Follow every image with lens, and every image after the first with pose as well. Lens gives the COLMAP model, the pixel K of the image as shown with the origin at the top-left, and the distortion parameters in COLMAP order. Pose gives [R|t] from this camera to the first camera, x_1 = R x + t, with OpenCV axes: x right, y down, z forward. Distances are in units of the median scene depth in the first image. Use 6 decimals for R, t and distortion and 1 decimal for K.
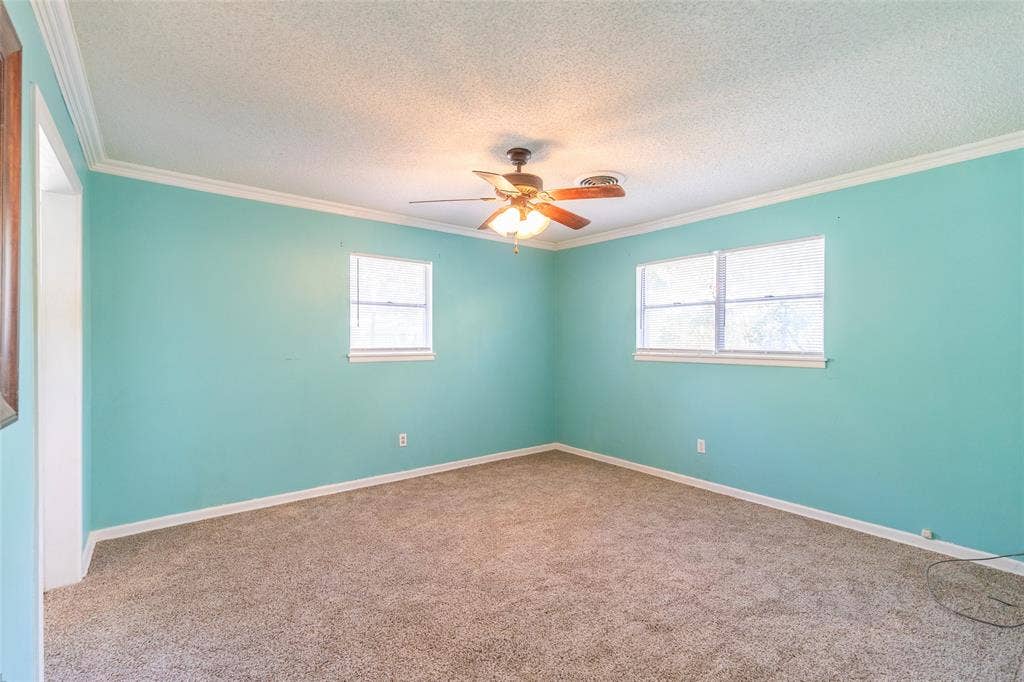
lens RADIAL K [[463.1, 0, 508.2], [0, 463.1, 342.4], [0, 0, 1]] dist [0.004311, -0.000112]
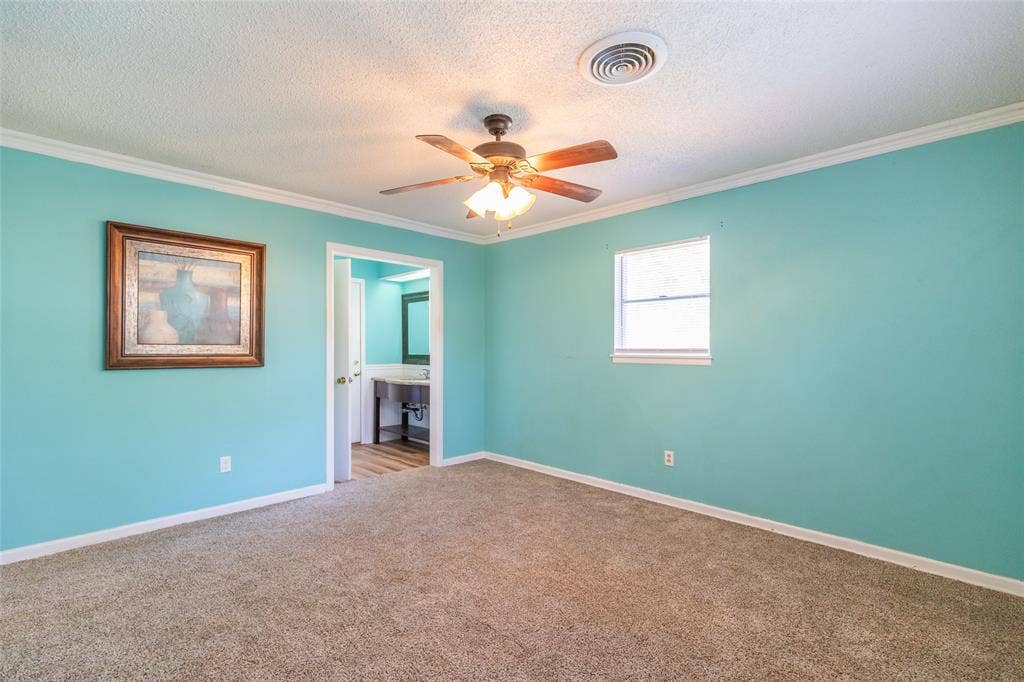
lens RADIAL K [[463.1, 0, 508.2], [0, 463.1, 342.4], [0, 0, 1]] dist [0.004311, -0.000112]
pose [[0.125463, -0.006772, -0.992075, 0.612863], [-0.000472, 0.999976, -0.006886, 0.006952], [0.992098, 0.001333, 0.125457, 0.648638]]
